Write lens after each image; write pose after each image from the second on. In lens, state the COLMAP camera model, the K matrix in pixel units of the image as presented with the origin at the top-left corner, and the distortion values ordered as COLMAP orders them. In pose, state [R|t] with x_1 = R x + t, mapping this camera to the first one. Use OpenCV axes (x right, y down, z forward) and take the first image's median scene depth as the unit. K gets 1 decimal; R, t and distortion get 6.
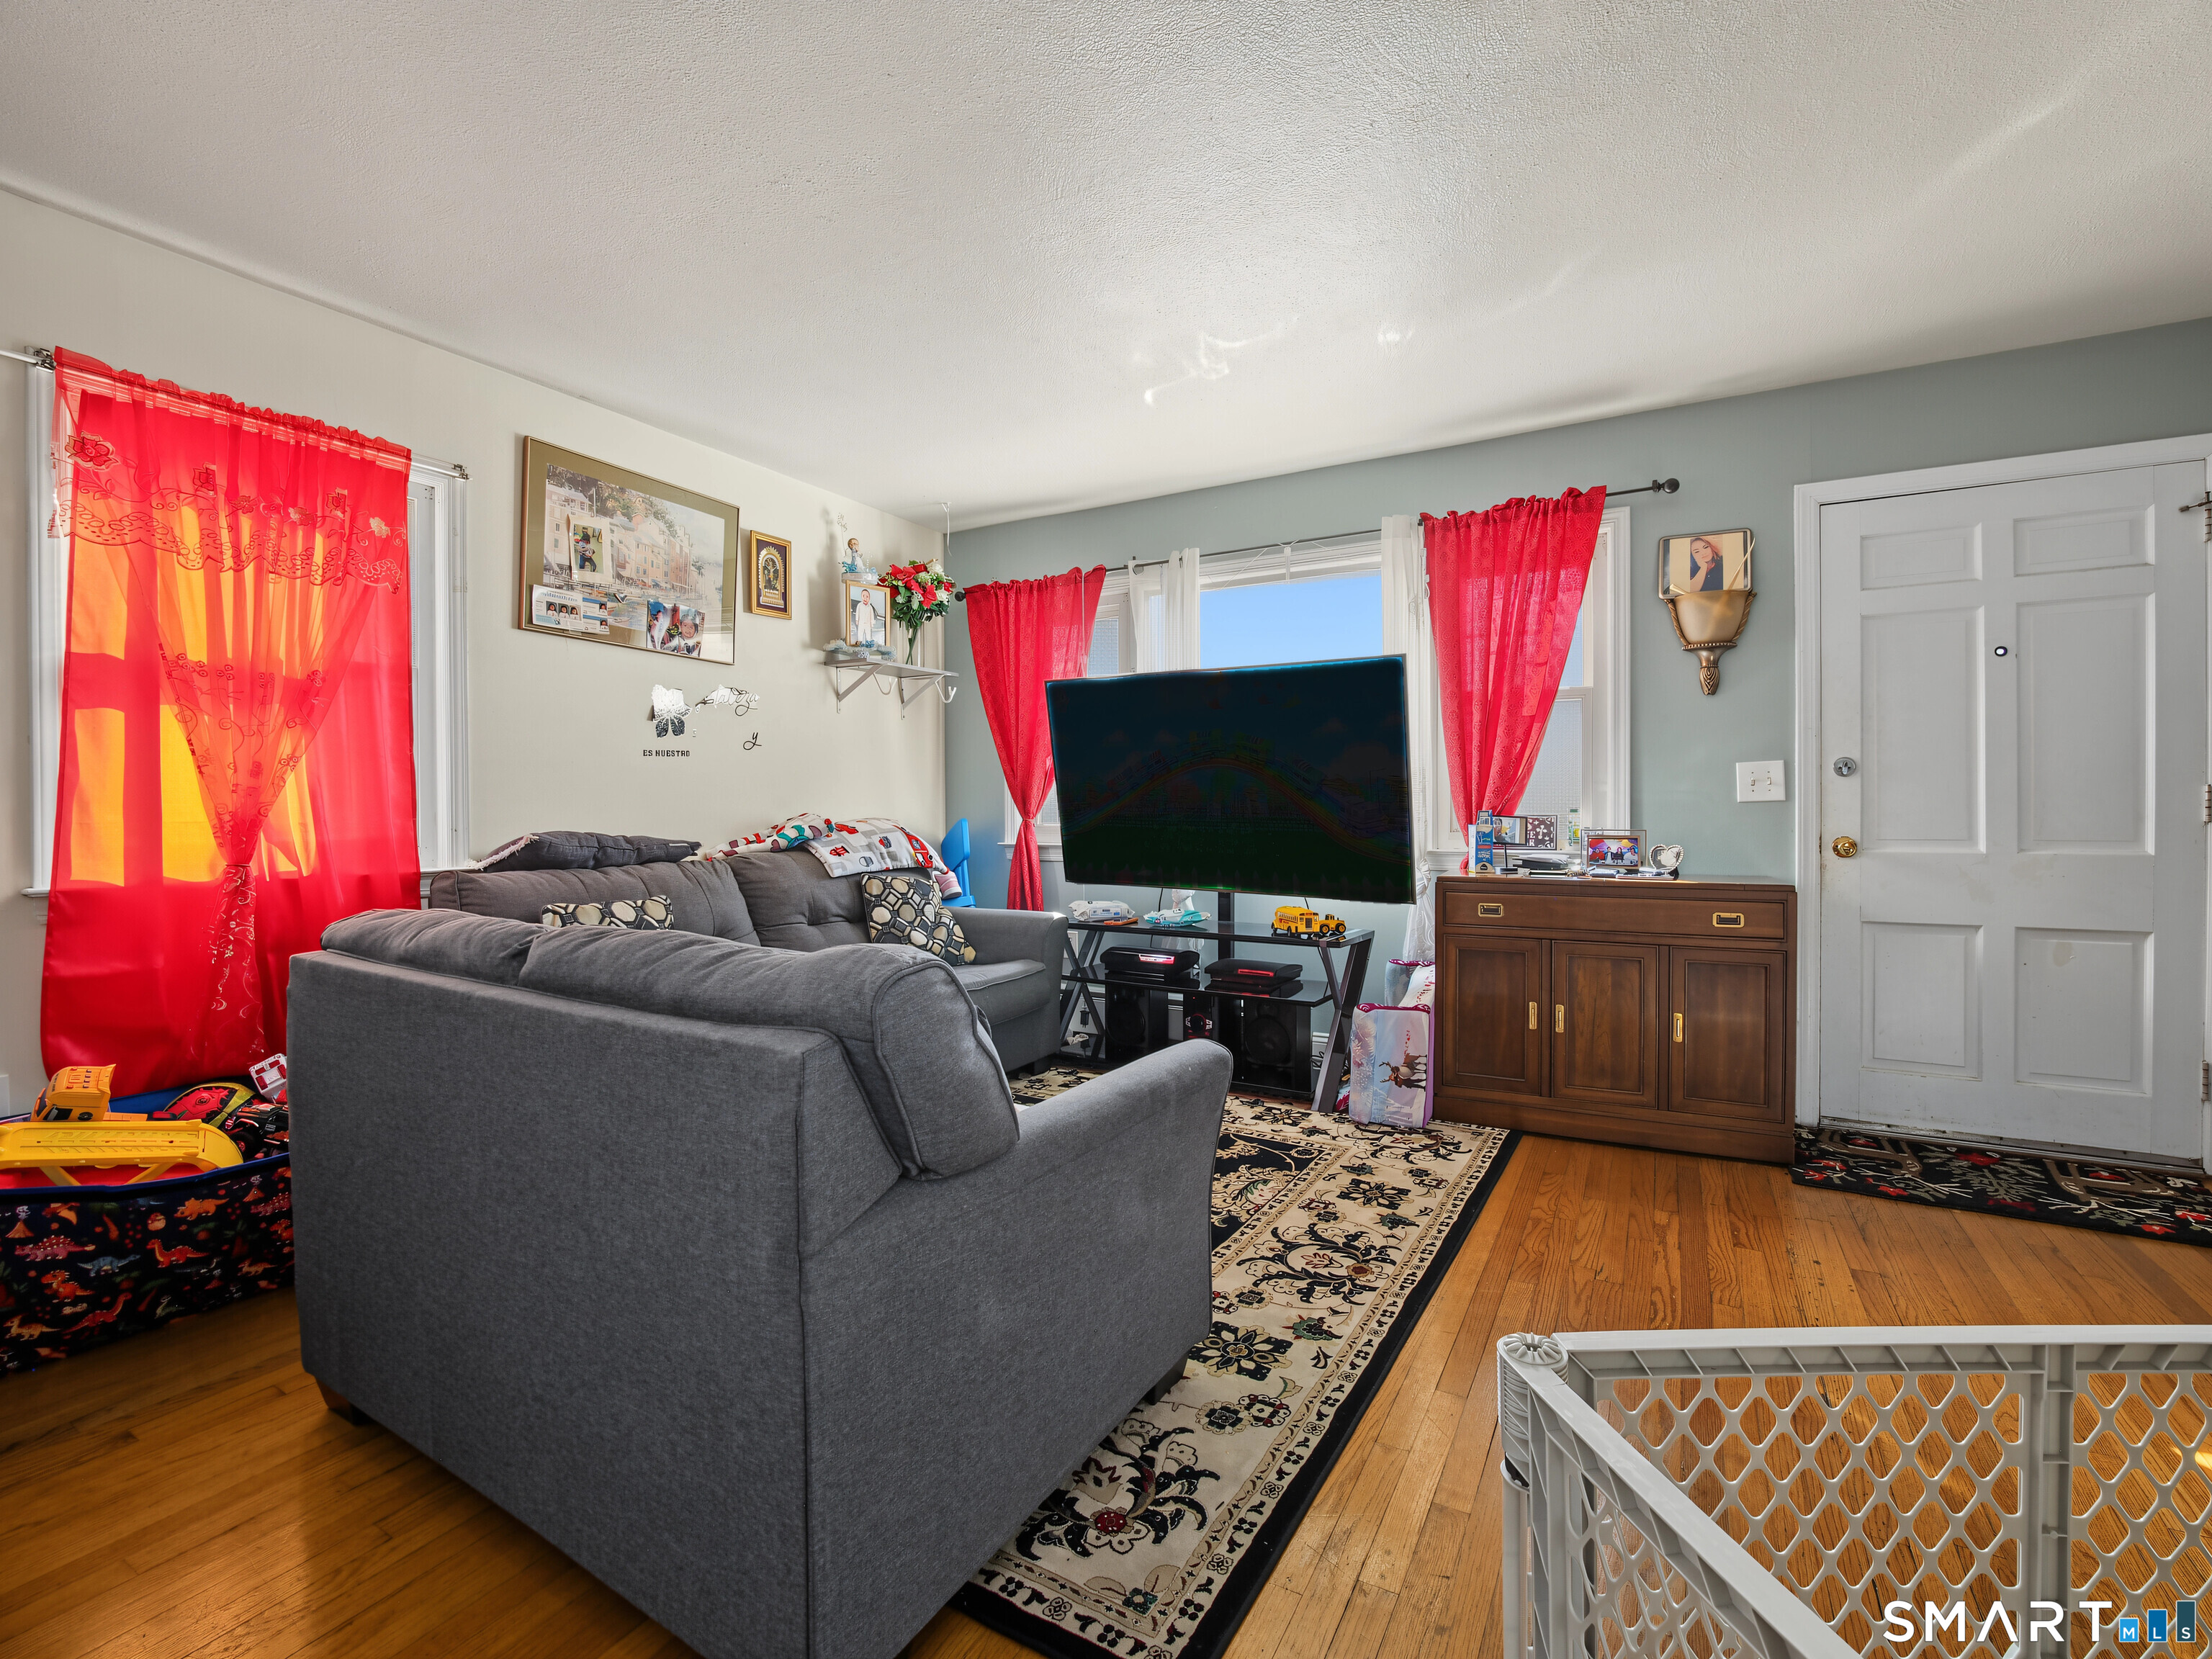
lens RADIAL K [[987.9, 0, 1113.8], [0, 987.9, 815.6], [0, 0, 1]] dist [-0.021134, -0.000051]
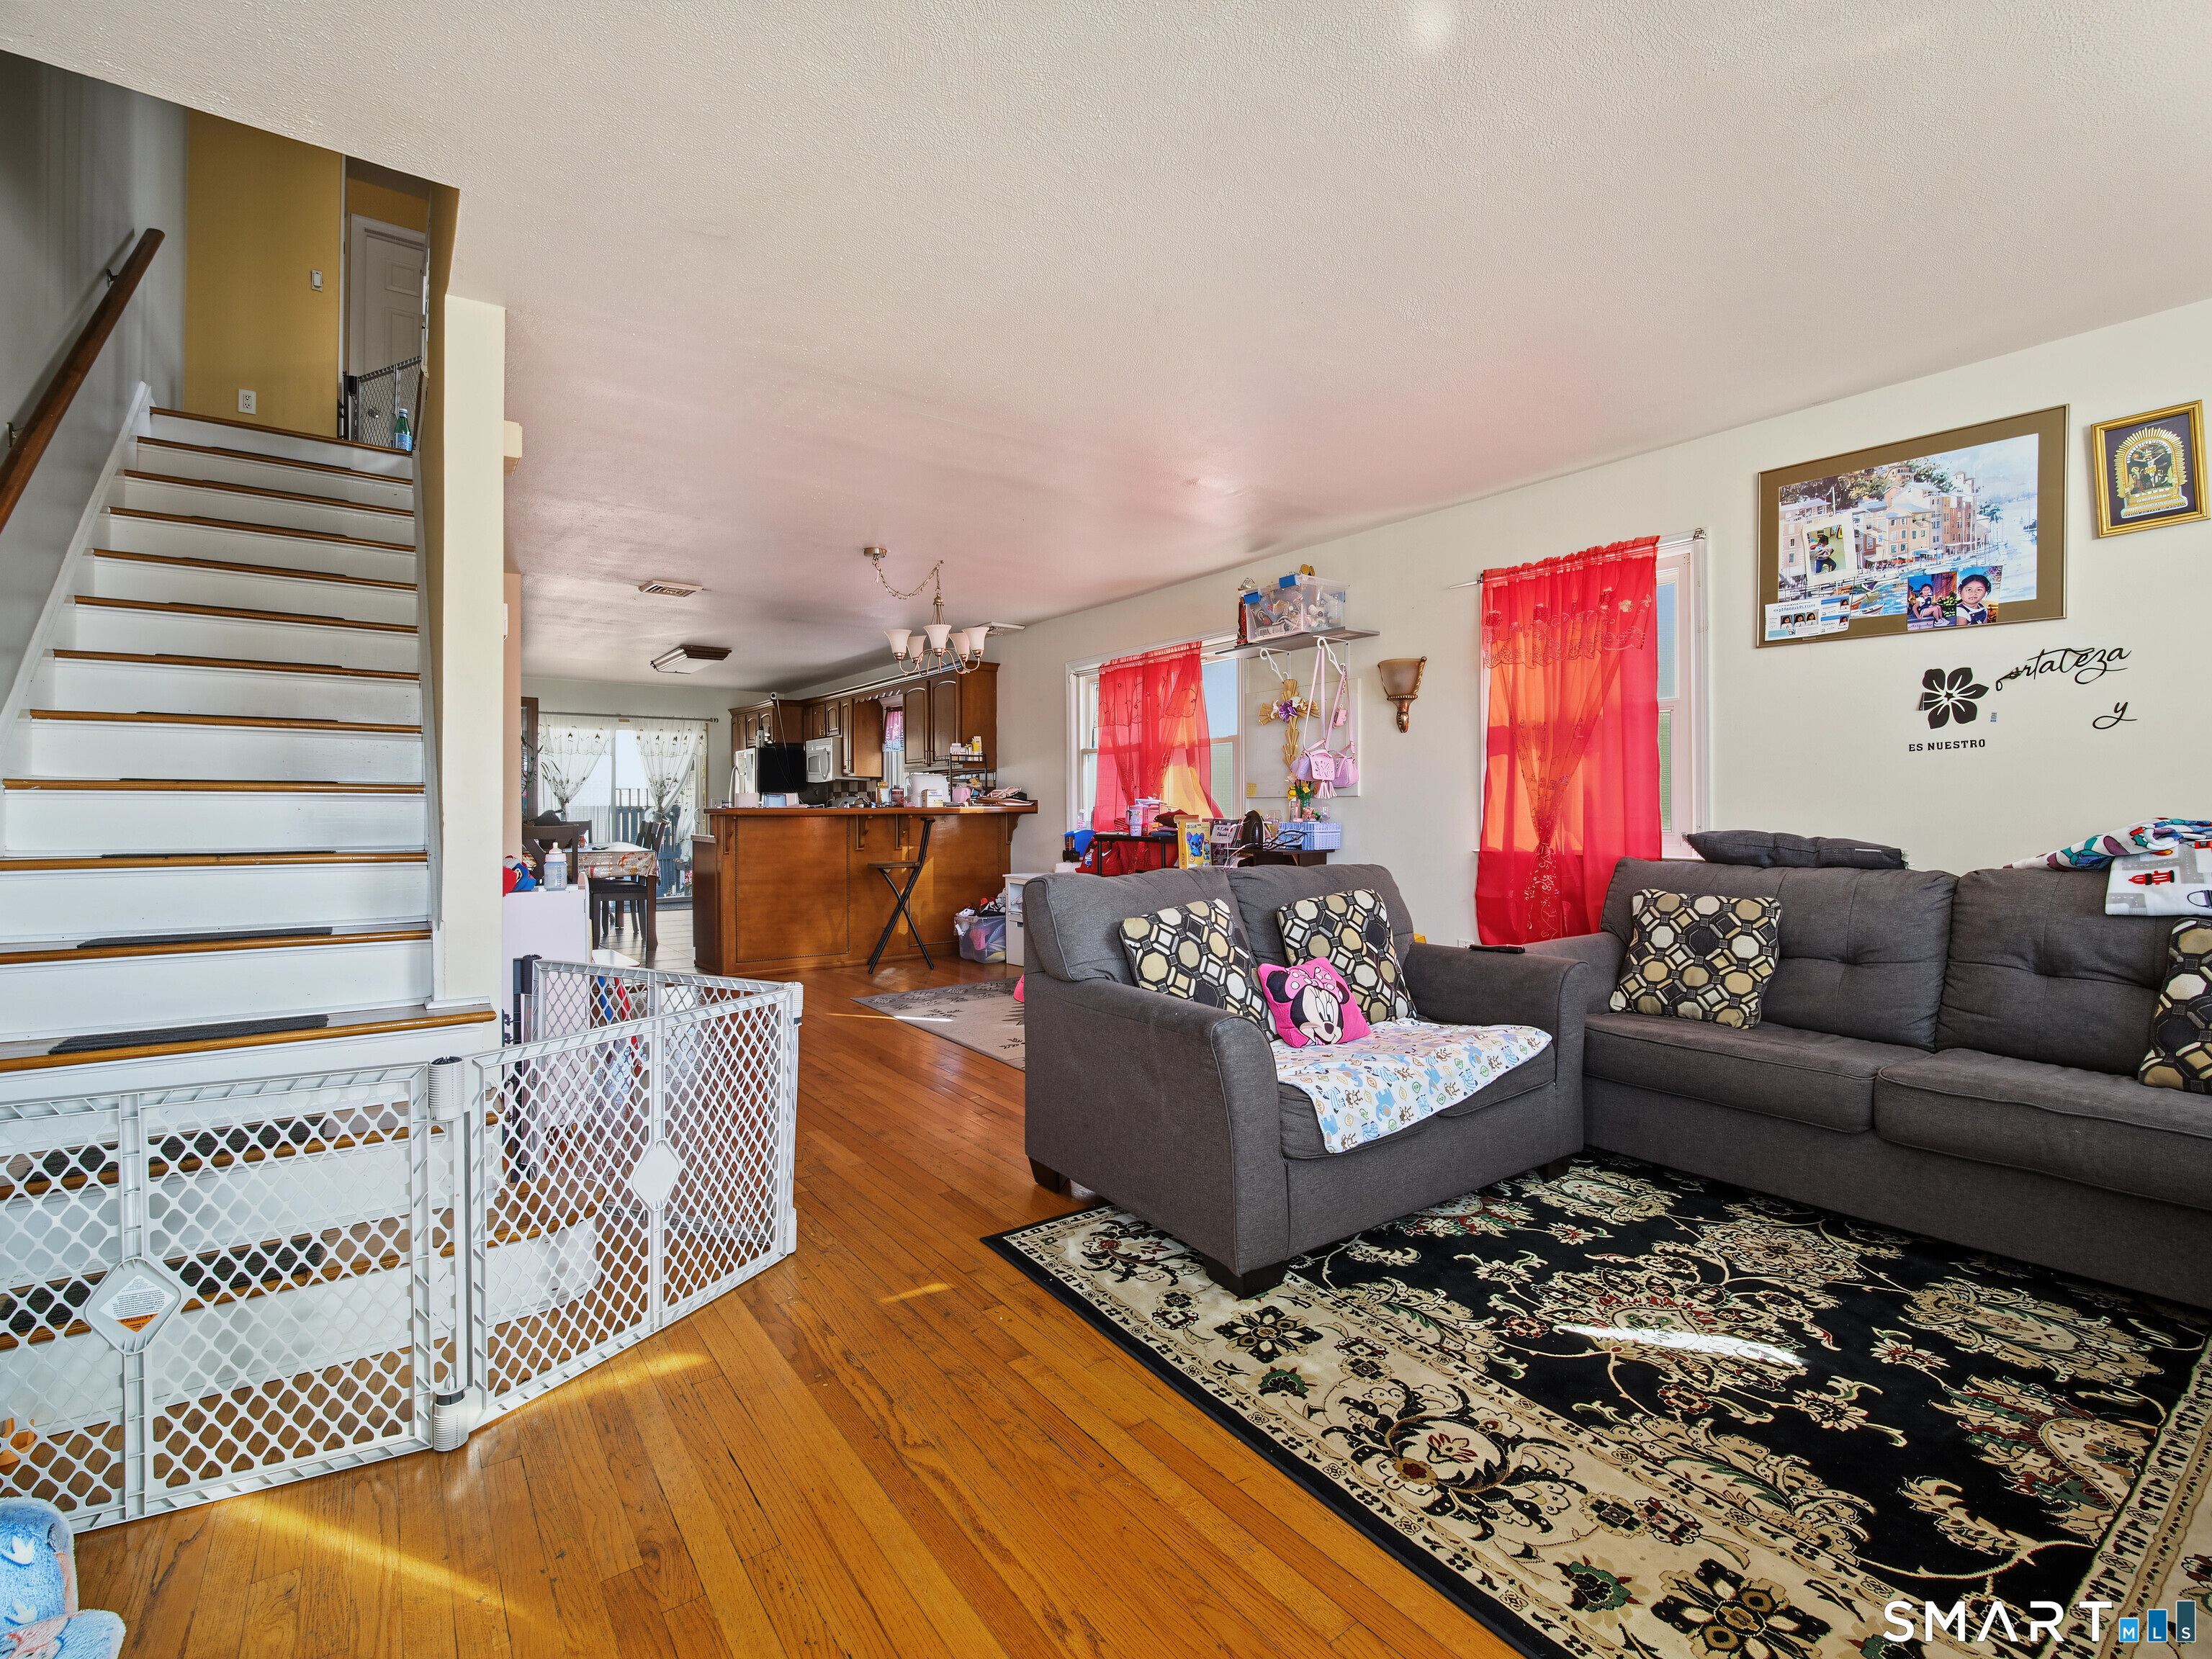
lens RADIAL K [[987.9, 0, 1113.8], [0, 987.9, 815.6], [0, 0, 1]] dist [-0.021134, -0.000051]
pose [[-0.406264, 0.011909, -0.913678, 0.869266], [-0.002483, 0.999897, 0.014137, -0.018036], [0.913752, 0.008012, -0.406193, 0.963840]]
